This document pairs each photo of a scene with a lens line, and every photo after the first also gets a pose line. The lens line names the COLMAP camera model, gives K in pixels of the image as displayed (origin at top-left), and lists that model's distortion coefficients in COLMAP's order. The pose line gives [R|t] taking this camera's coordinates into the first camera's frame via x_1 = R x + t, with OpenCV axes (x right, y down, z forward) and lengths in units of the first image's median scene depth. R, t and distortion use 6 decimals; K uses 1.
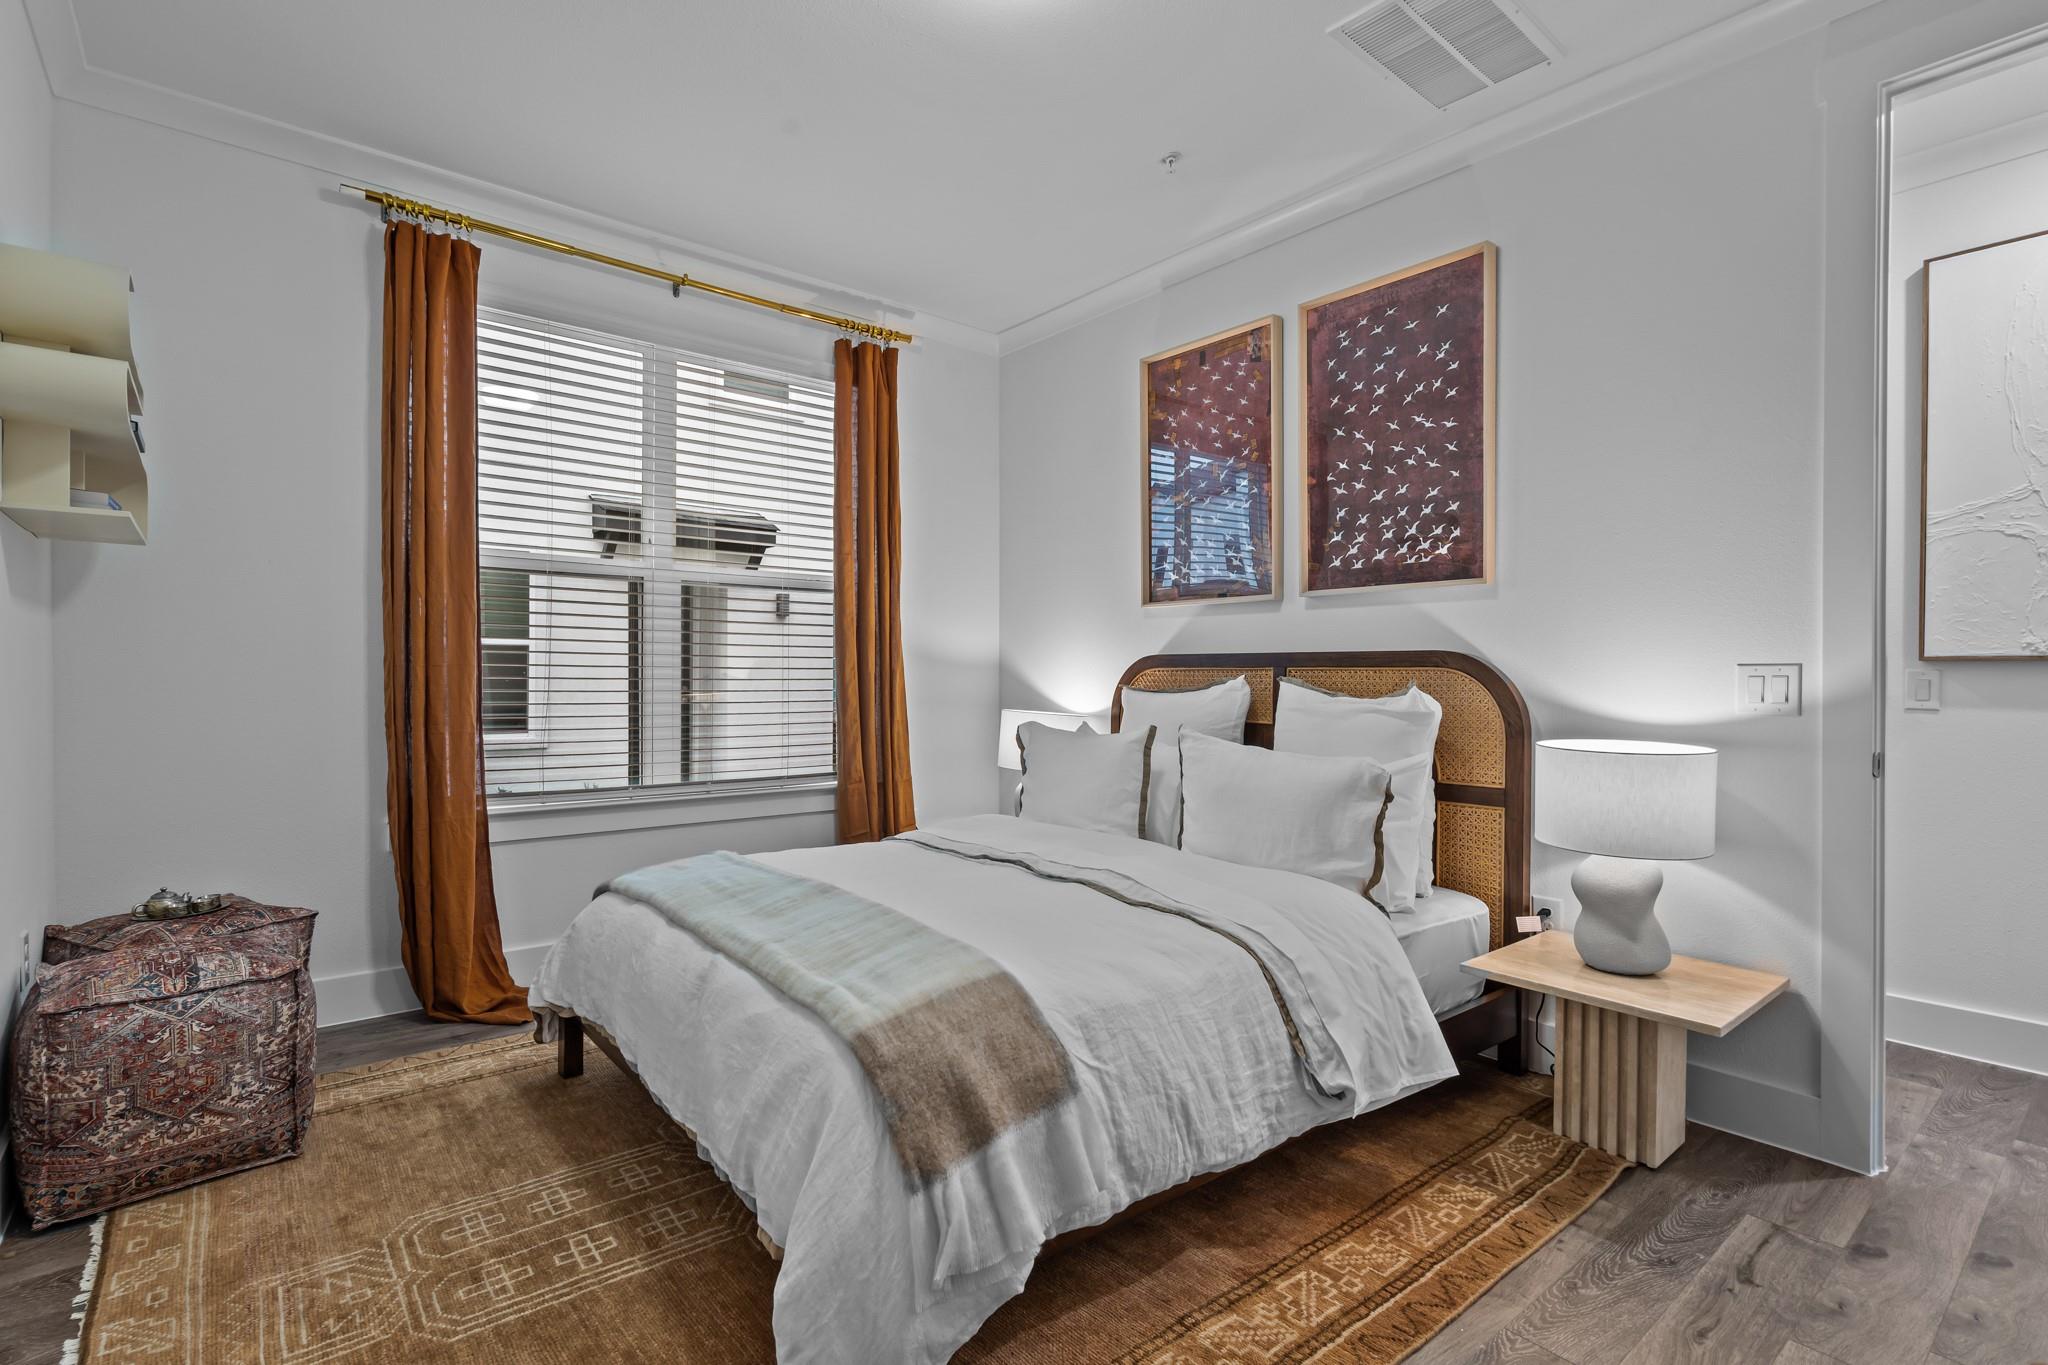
lens RADIAL K [[954.5, 0, 1011.9], [0, 954.5, 680.2], [0, 0, 1]] dist [0.000176, 0.001847]
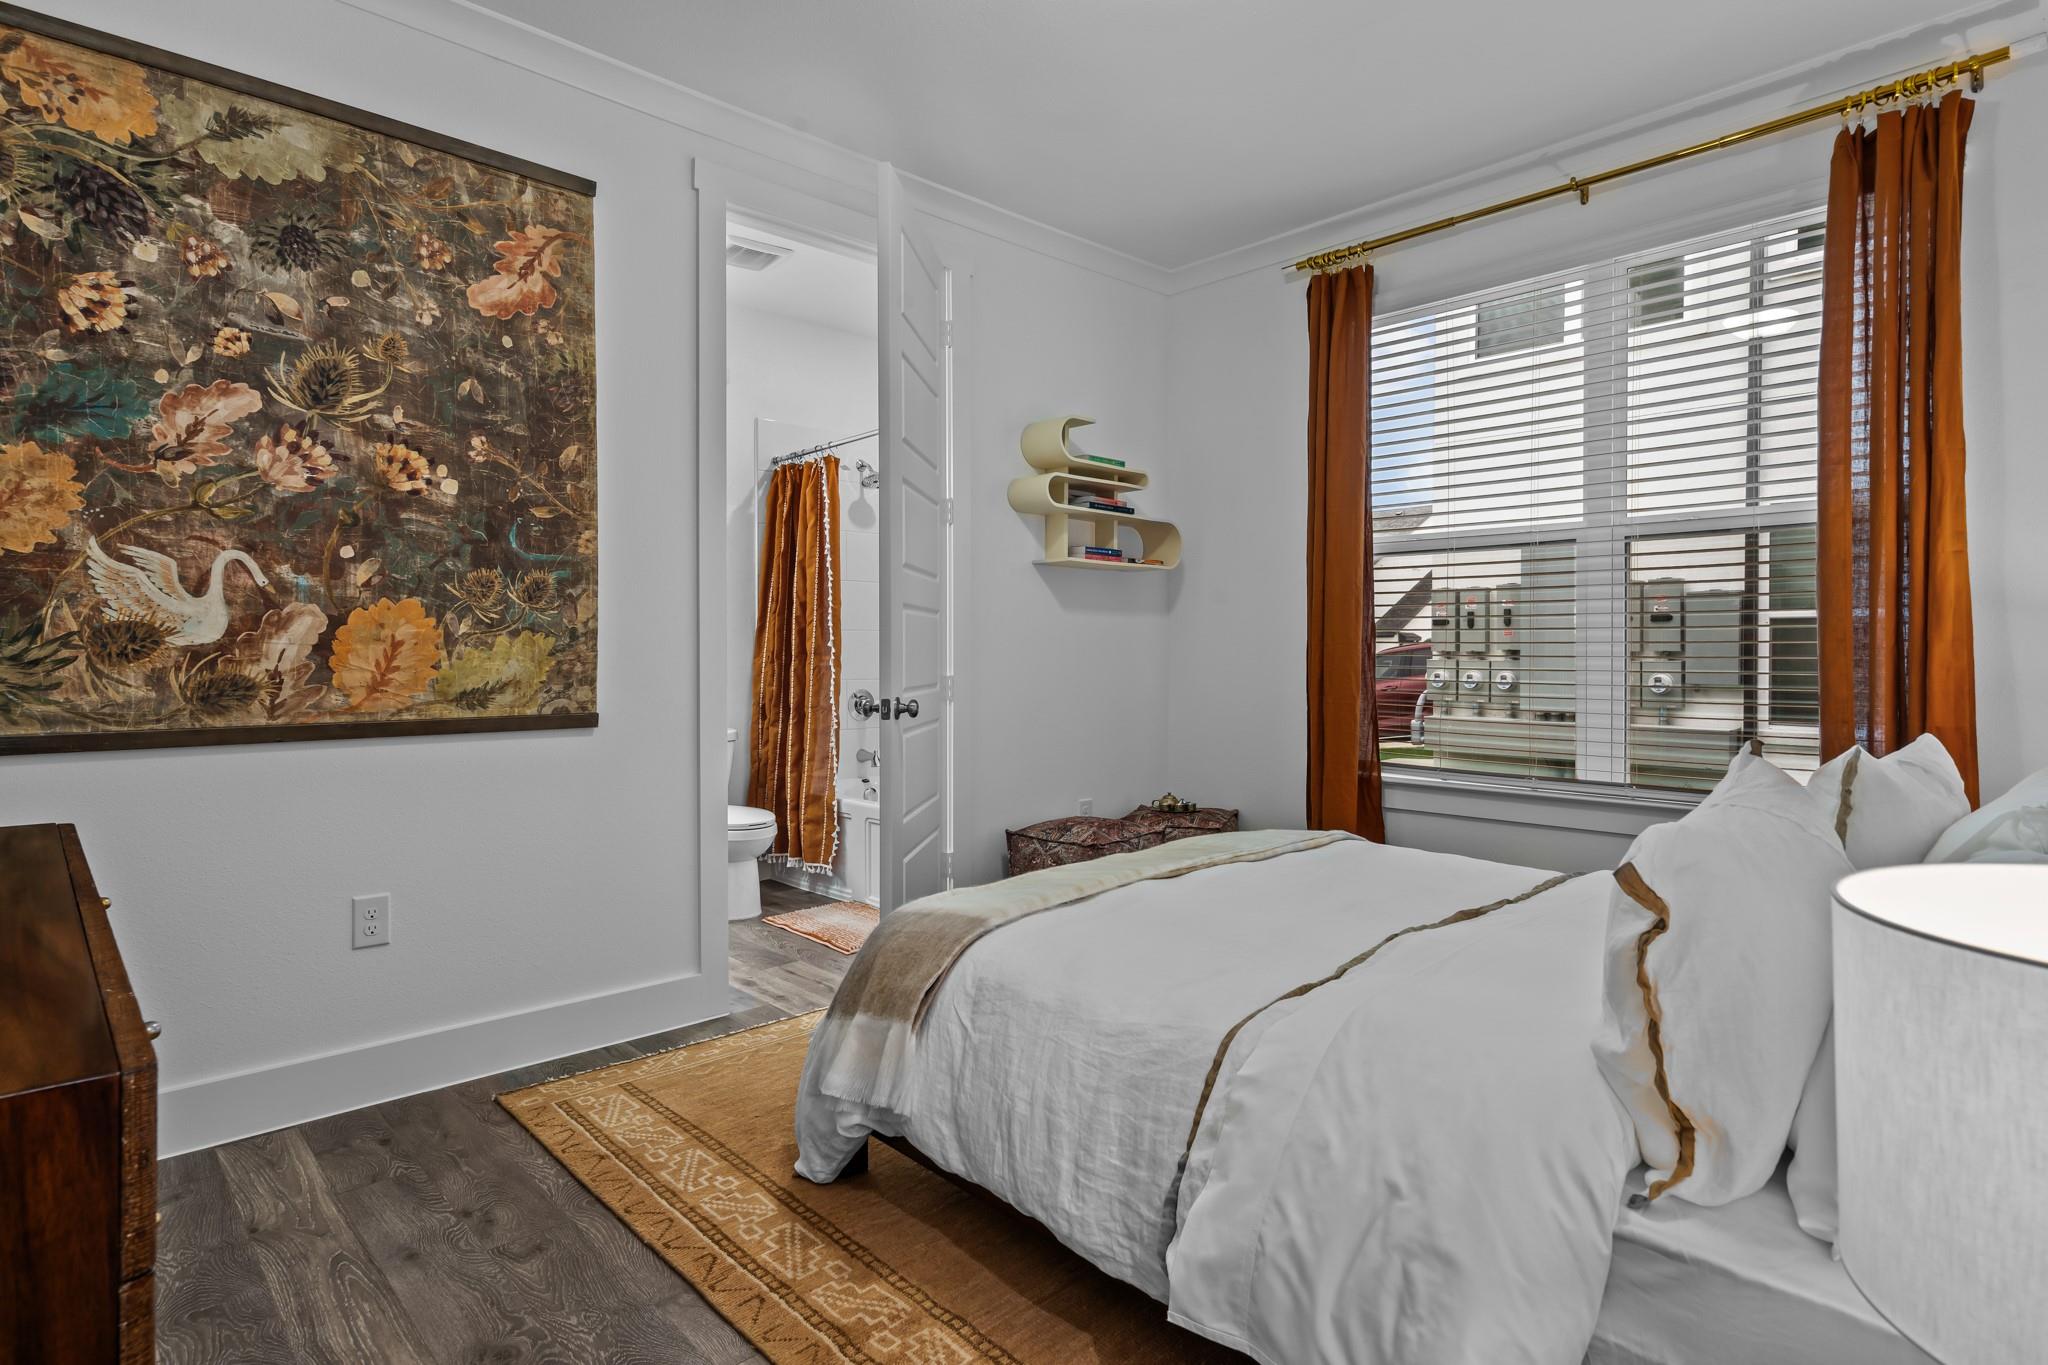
lens RADIAL K [[1065.3, 0, 1021.3], [0, 1065.3, 667.4], [0, 0, 1]] dist [0.001629, 0.000857]
pose [[0.081155, 0.009826, -0.996653, 0.641183], [-0.005783, 0.999939, 0.009388, 0.002366], [0.996685, 0.005002, 0.081207, 0.499968]]
